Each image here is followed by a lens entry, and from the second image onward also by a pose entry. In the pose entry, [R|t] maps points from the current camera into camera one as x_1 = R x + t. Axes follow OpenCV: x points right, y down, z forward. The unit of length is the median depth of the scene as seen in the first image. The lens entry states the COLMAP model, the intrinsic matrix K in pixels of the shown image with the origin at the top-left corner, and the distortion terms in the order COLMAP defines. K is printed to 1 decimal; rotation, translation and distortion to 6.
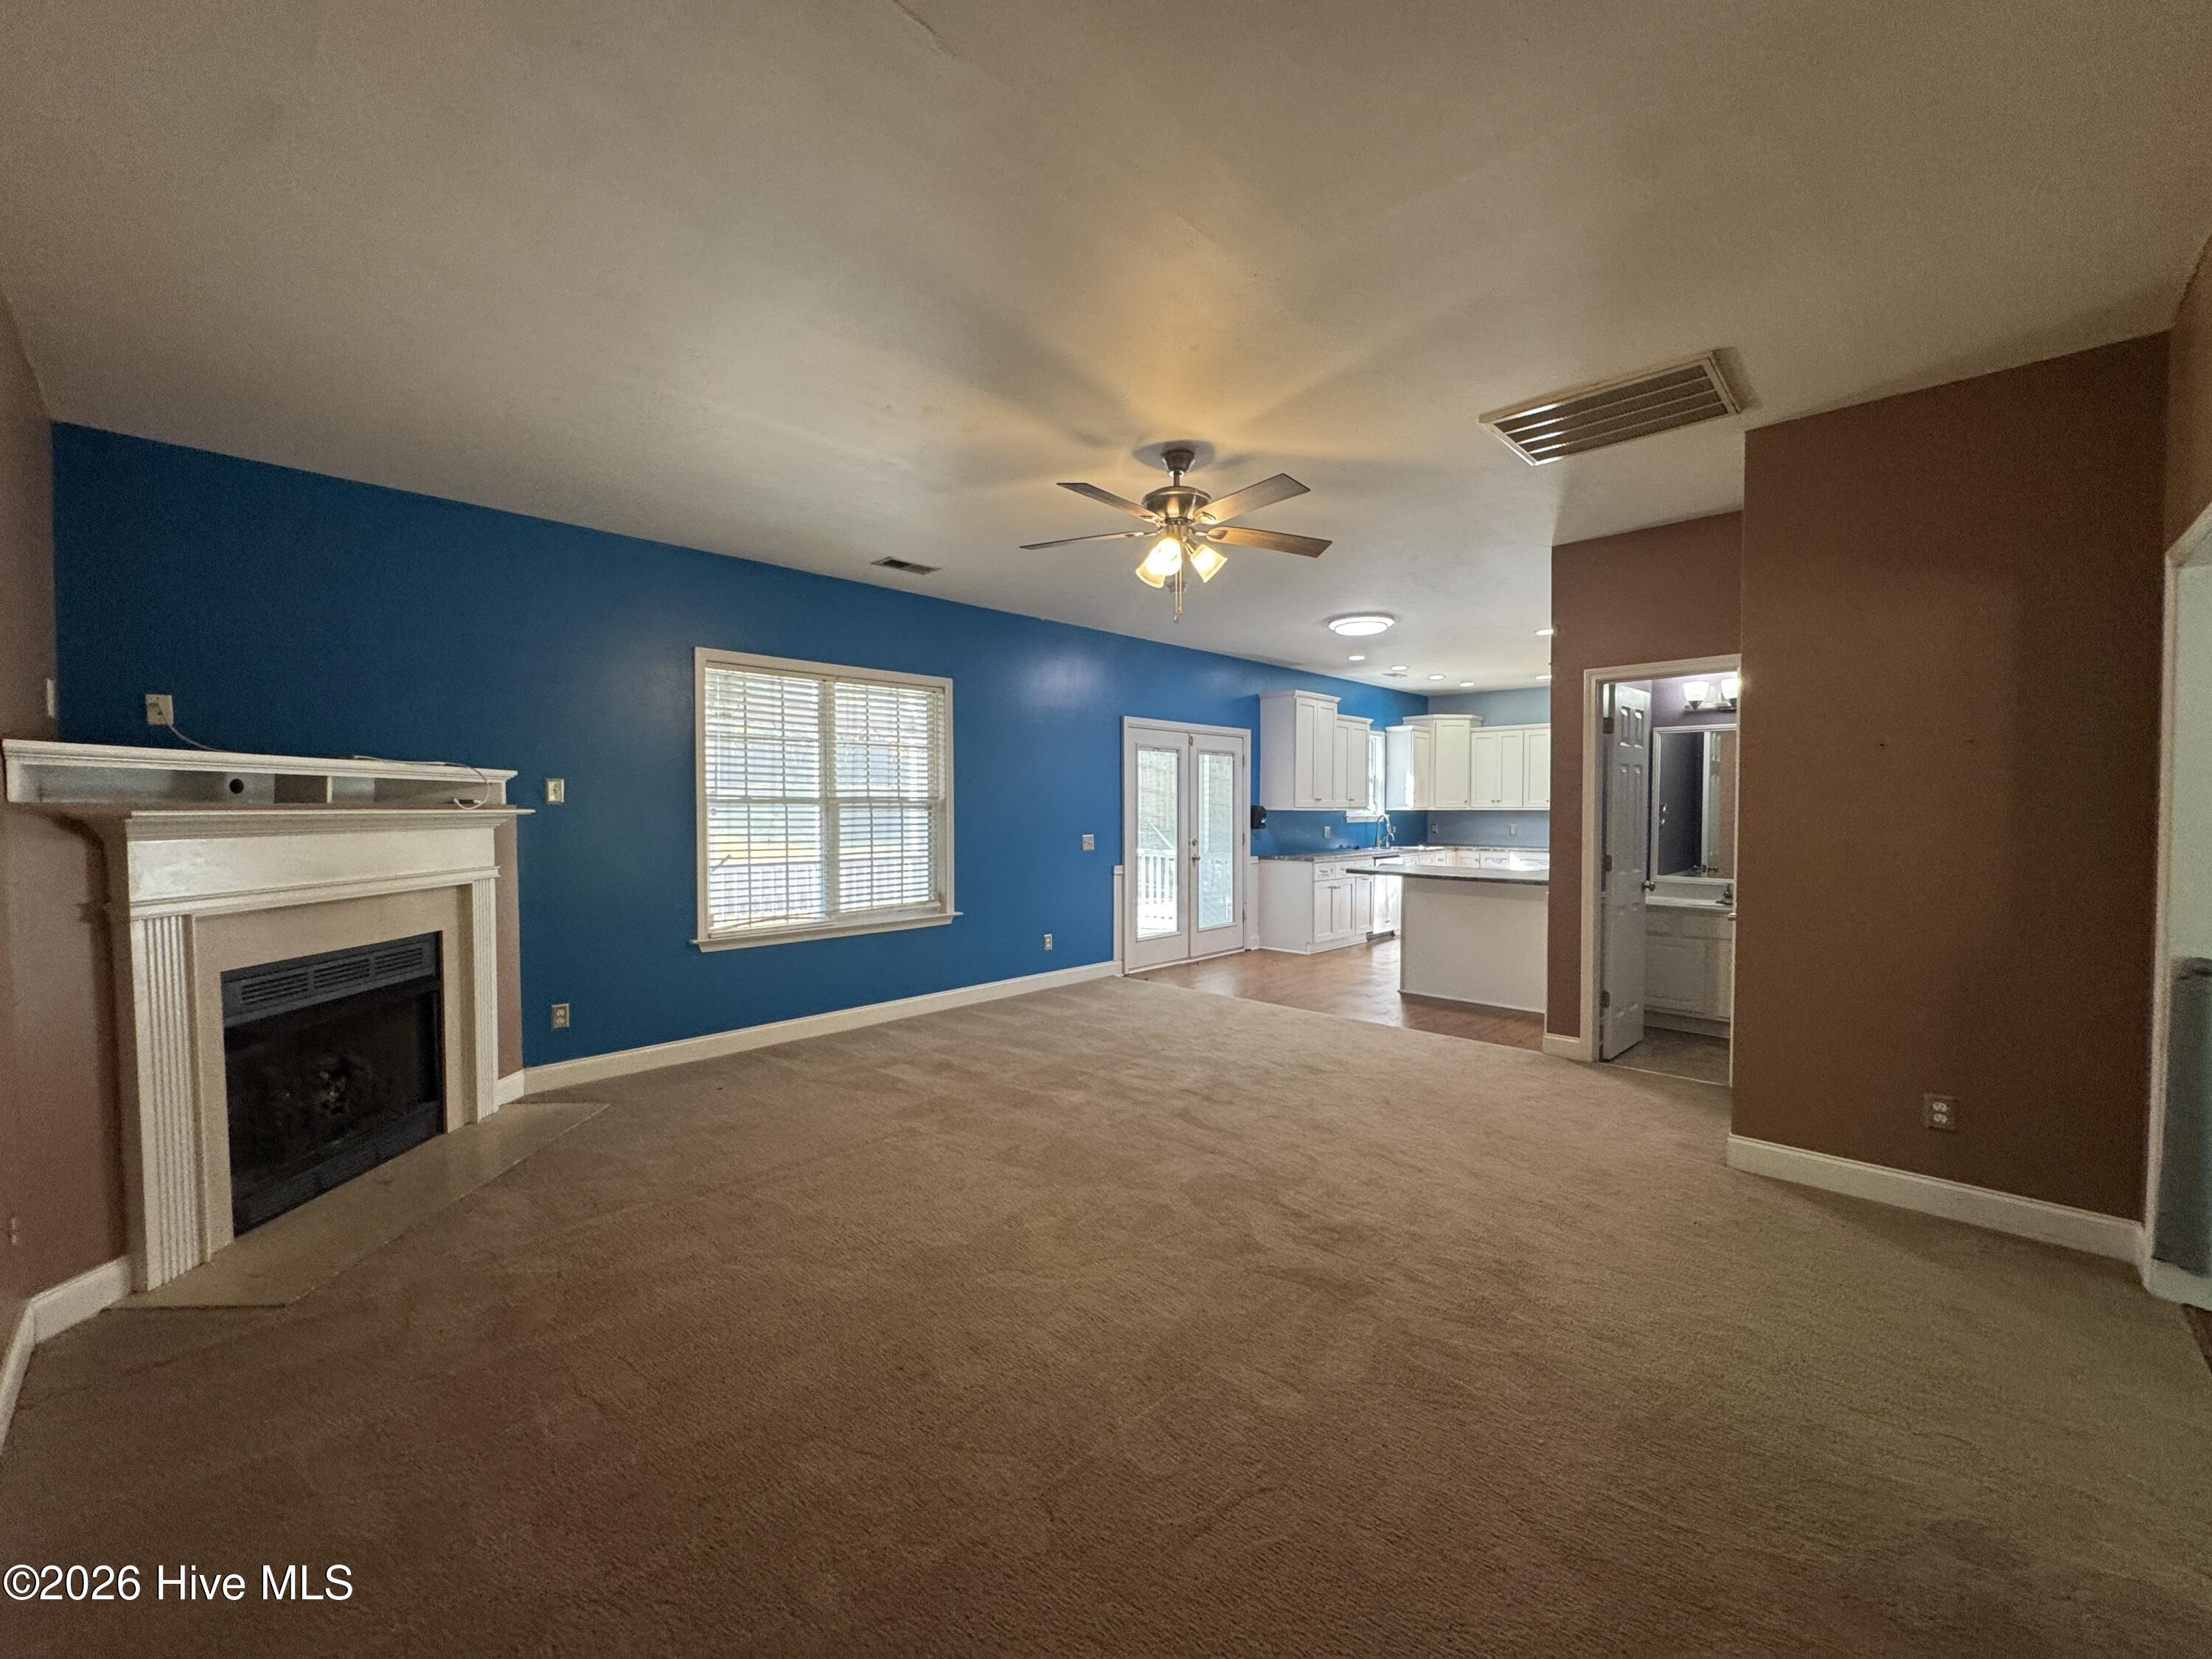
lens RADIAL K [[886.7, 0, 1111.7], [0, 886.7, 833.2], [0, 0, 1]] dist [-0.001584, 0.000212]
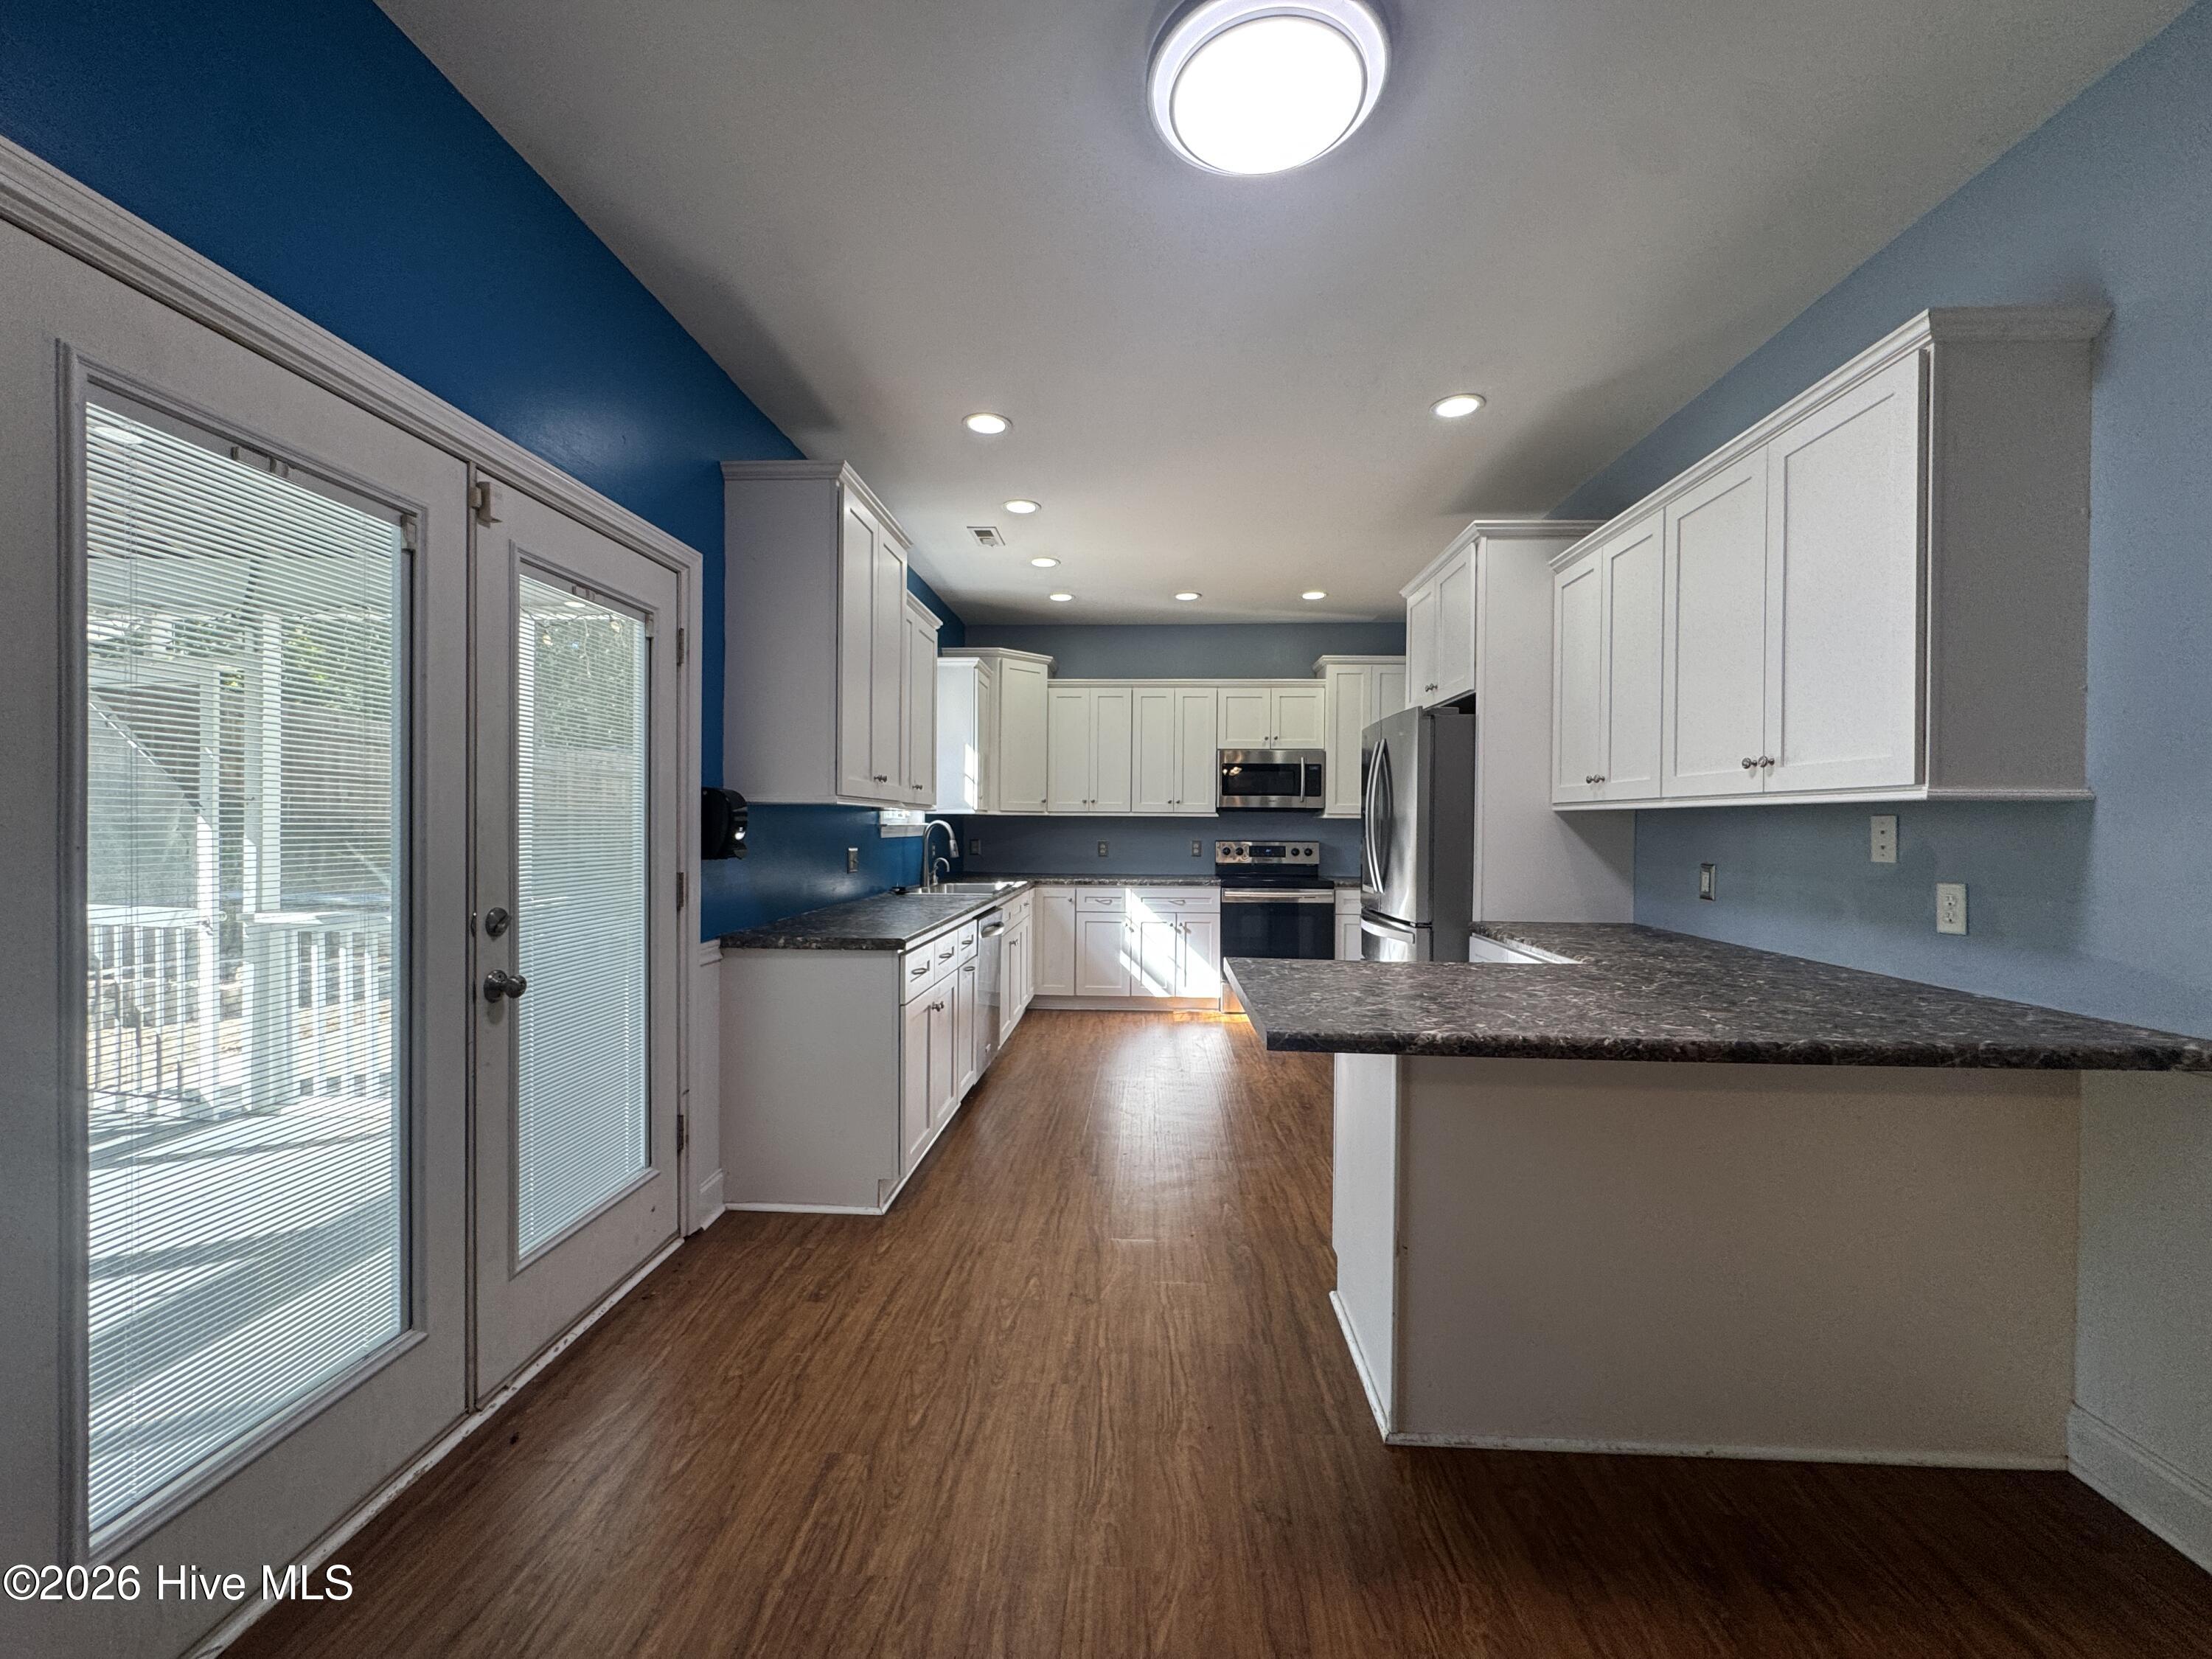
lens RADIAL K [[886.7, 0, 1106.9], [0, 886.7, 830.4], [0, 0, 1]] dist [-0.001584, 0.000212]
pose [[0.760040, 0.002076, 0.649873, 0.060964], [0.011089, 0.999808, -0.016163, -0.008733], [-0.649781, 0.019491, 0.759871, 0.686822]]
